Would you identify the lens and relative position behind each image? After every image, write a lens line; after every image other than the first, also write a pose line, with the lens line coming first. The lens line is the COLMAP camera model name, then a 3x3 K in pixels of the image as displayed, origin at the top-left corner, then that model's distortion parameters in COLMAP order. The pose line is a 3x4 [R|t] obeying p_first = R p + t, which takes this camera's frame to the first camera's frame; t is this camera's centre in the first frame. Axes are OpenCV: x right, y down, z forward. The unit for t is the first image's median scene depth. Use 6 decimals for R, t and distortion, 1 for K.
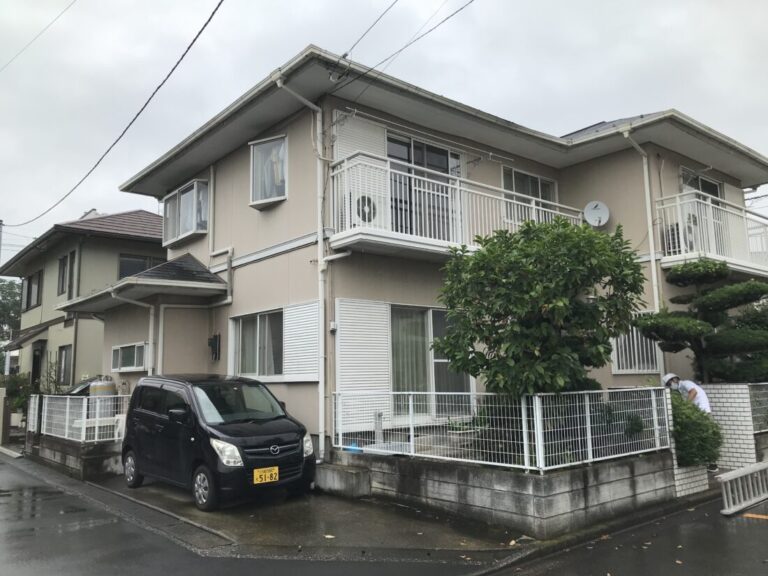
lens RADIAL K [[629.7, 0, 384.6], [0, 629.7, 287.8], [0, 0, 1]] dist [0.017480, -0.008818]
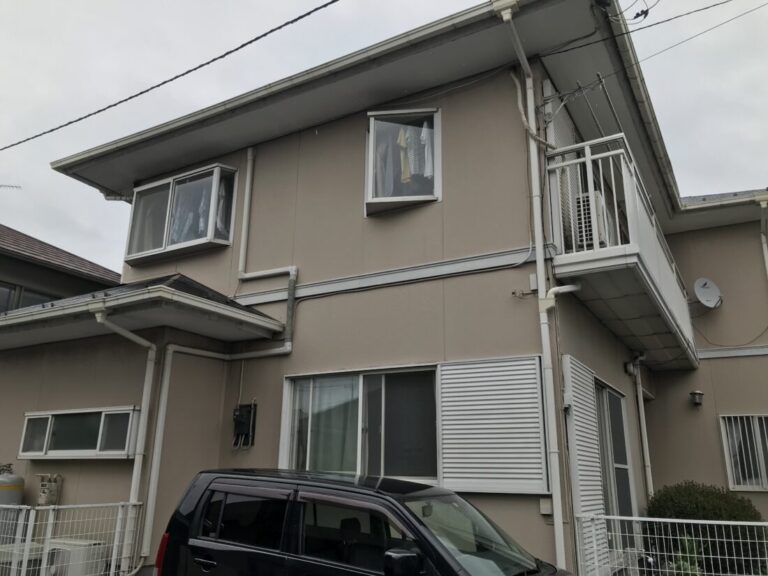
lens RADIAL K [[629.7, 0, 381.6], [0, 629.7, 284.3], [0, 0, 1]] dist [0.017480, -0.008818]
pose [[0.940003, 0.134680, 0.313458, -0.363922], [-0.083441, 0.981637, -0.171542, 0.056299], [-0.330805, 0.135095, 0.933979, 0.379130]]
